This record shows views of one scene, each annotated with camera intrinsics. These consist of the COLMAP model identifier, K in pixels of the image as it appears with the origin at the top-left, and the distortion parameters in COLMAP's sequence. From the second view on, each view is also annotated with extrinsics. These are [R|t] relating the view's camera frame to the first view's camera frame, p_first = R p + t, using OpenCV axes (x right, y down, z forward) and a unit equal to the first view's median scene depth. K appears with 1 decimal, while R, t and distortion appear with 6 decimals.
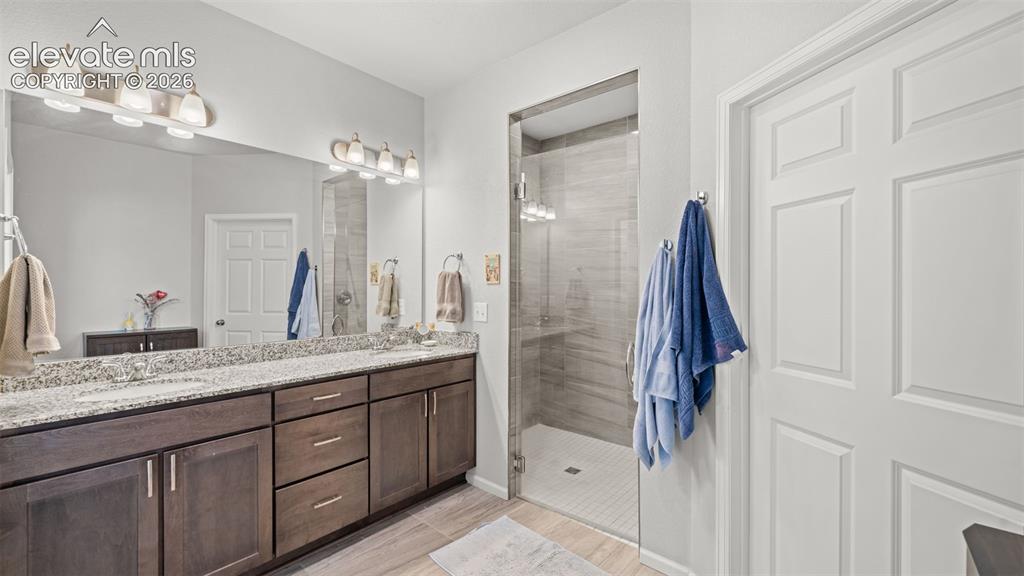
lens RADIAL K [[414.5, 0, 512.5], [0, 414.5, 286.8], [0, 0, 1]] dist [0.002289, -0.001283]
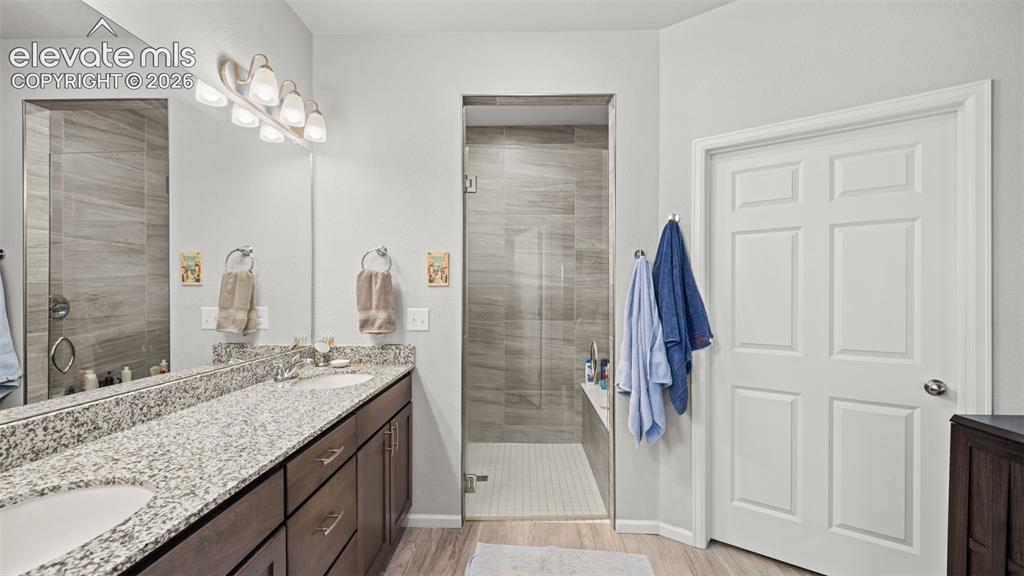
lens RADIAL K [[414.5, 0, 511.7], [0, 414.5, 294.8], [0, 0, 1]] dist [0.002289, -0.001283]
pose [[0.775223, -0.003945, 0.631676, -0.509735], [-0.002571, 0.999953, 0.009400, 0.002636], [-0.631683, -0.008911, 0.775176, 0.248022]]
